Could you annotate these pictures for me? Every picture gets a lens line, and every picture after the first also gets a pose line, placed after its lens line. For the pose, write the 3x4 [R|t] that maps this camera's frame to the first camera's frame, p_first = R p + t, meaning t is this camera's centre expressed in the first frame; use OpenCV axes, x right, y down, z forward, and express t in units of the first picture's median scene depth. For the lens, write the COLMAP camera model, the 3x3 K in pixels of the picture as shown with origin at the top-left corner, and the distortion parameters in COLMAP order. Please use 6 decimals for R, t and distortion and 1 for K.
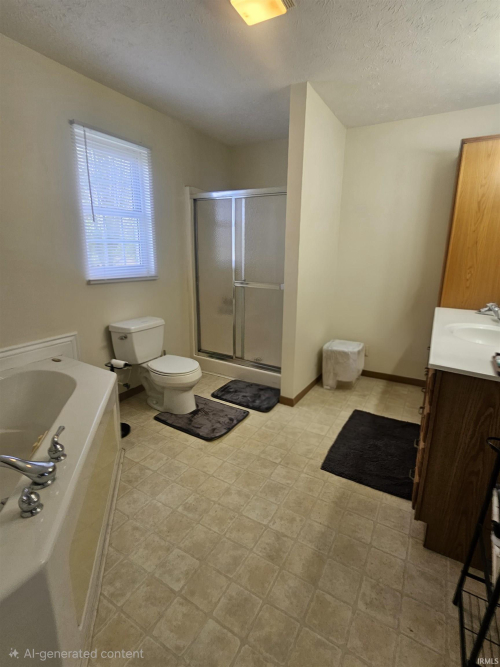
lens RADIAL K [[318.3, 0, 251.8], [0, 318.3, 329.6], [0, 0, 1]] dist [-0.002430, 0.001464]
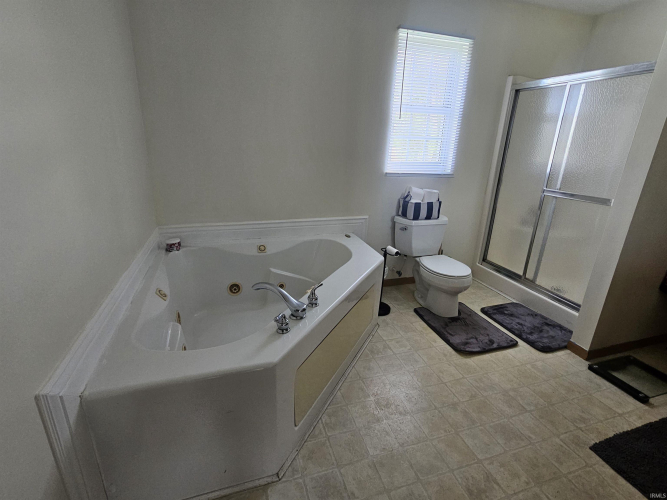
lens RADIAL K [[318.3, 0, 335.0], [0, 318.3, 249.7], [0, 0, 1]] dist [-0.002430, 0.001464]
pose [[0.746810, 0.229589, -0.624150, 0.108497], [-0.189848, 0.973065, 0.130777, -0.002394], [0.637364, 0.020828, 0.770282, 0.021150]]
